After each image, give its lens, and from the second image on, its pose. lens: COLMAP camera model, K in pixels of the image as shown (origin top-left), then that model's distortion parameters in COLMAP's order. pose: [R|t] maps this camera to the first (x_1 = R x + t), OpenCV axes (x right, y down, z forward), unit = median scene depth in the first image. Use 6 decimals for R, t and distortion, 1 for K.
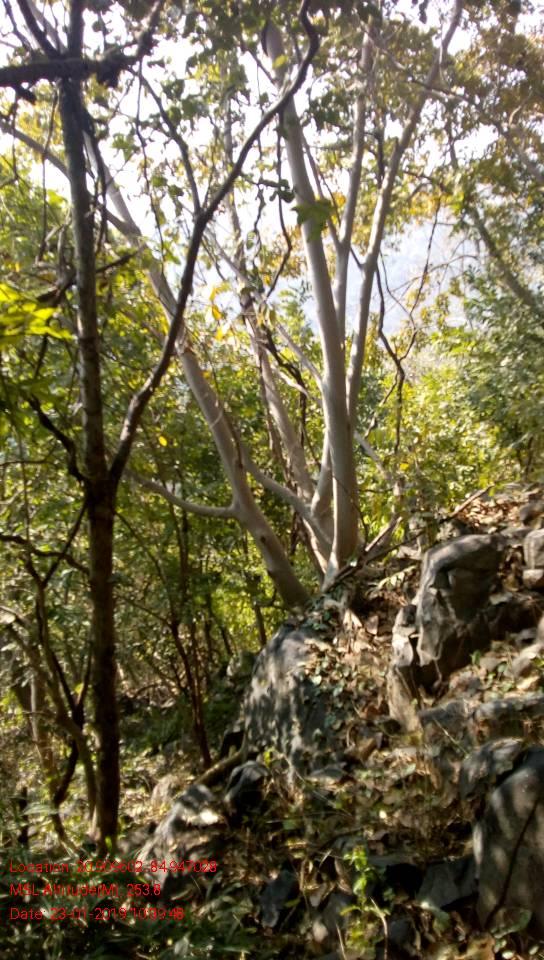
lens RADIAL K [[850.0, 0, 285.6], [0, 850.0, 481.9], [0, 0, 1]] dist [0.045074, -0.120885]
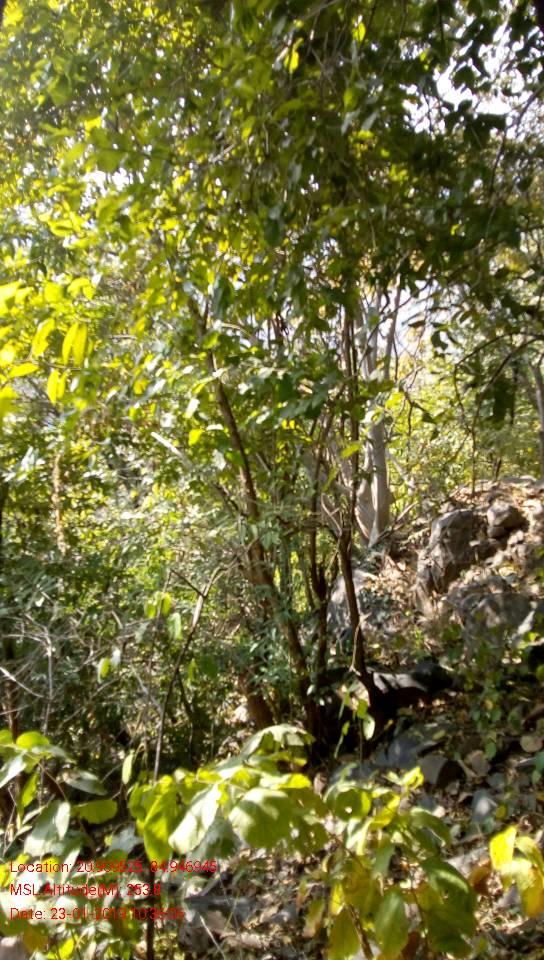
lens RADIAL K [[850.0, 0, 275.5], [0, 850.0, 490.2], [0, 0, 1]] dist [0.045074, -0.120885]
pose [[0.999712, -0.023941, 0.001562, -0.147999], [0.023897, 0.999426, 0.024000, -0.027072], [-0.002136, -0.023956, 0.999711, -0.685353]]
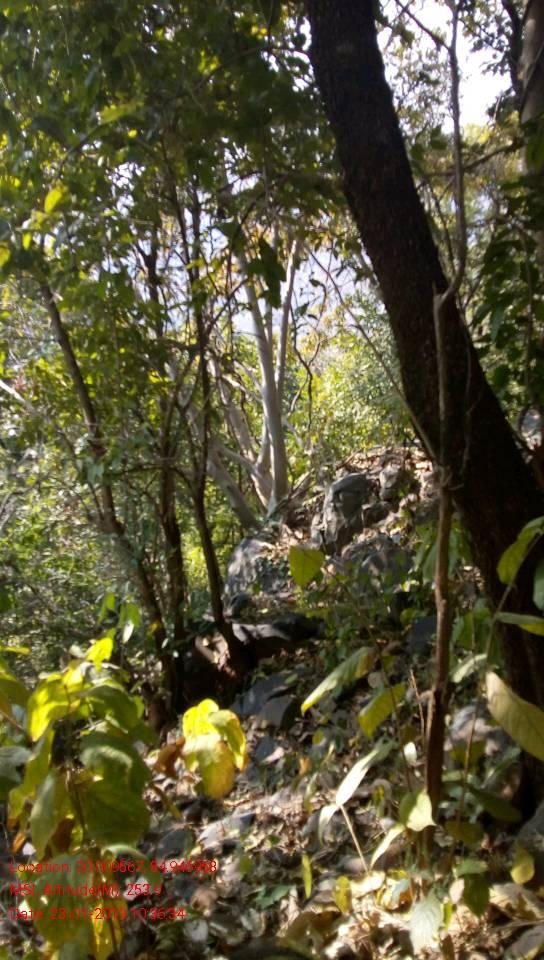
lens RADIAL K [[850.0, 0, 266.0], [0, 850.0, 490.5], [0, 0, 1]] dist [0.045074, -0.120885]
pose [[0.996244, -0.047893, 0.072143, -0.078821], [0.045343, 0.998302, 0.036579, 0.019942], [-0.073772, -0.033170, 0.996723, -0.651701]]
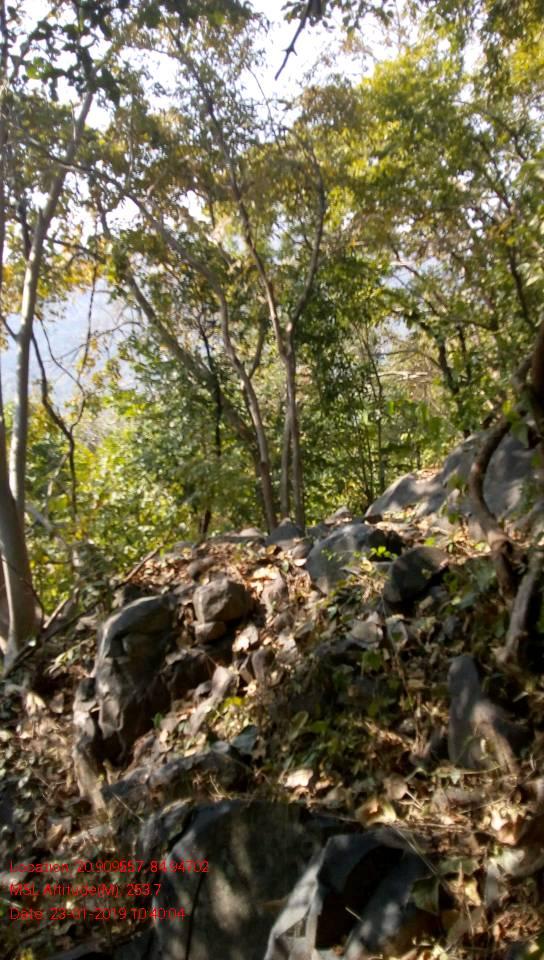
lens RADIAL K [[850.0, 0, 268.7], [0, 850.0, 481.9], [0, 0, 1]] dist [0.045074, -0.120885]
pose [[0.941359, -0.090936, 0.324922, 0.035417], [0.113360, 0.992259, -0.050719, -0.005445], [-0.317795, 0.084578, 0.944380, -0.010557]]
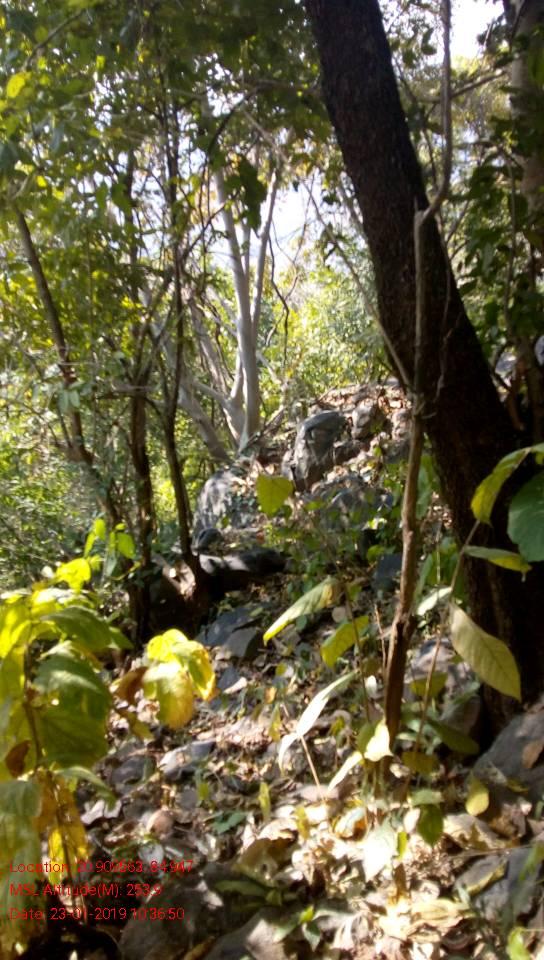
lens RADIAL K [[850.0, 0, 271.4], [0, 850.0, 483.9], [0, 0, 1]] dist [0.045074, -0.120885]
pose [[0.993813, -0.021167, 0.109031, -0.077345], [0.009734, 0.994494, 0.104345, 0.022734], [-0.110639, -0.102638, 0.988547, -0.646069]]
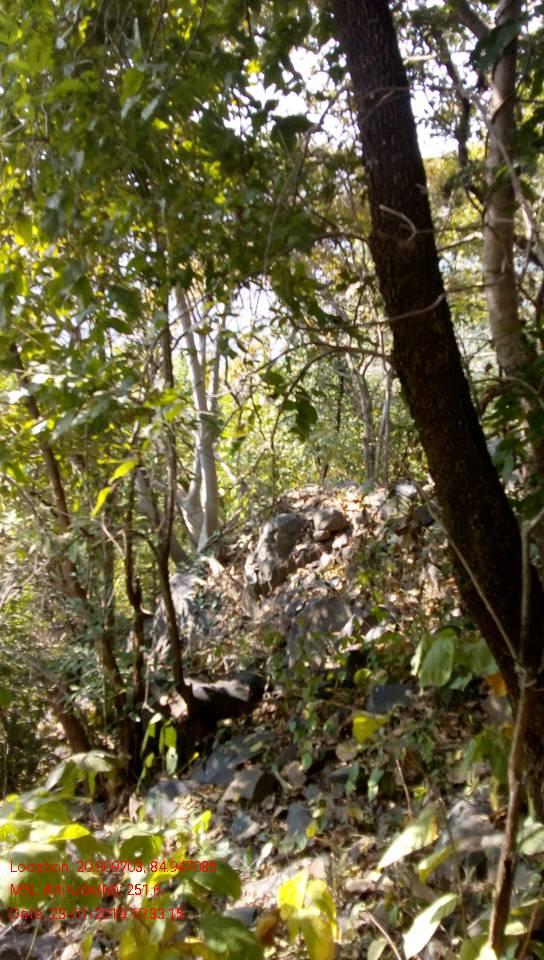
lens RADIAL K [[850.0, 0, 261.5], [0, 850.0, 489.0], [0, 0, 1]] dist [0.045074, -0.120885]
pose [[0.984187, -0.022381, 0.175715, -0.130104], [0.018344, 0.999530, 0.024565, -0.031250], [-0.176182, -0.020953, 0.984134, -0.664172]]
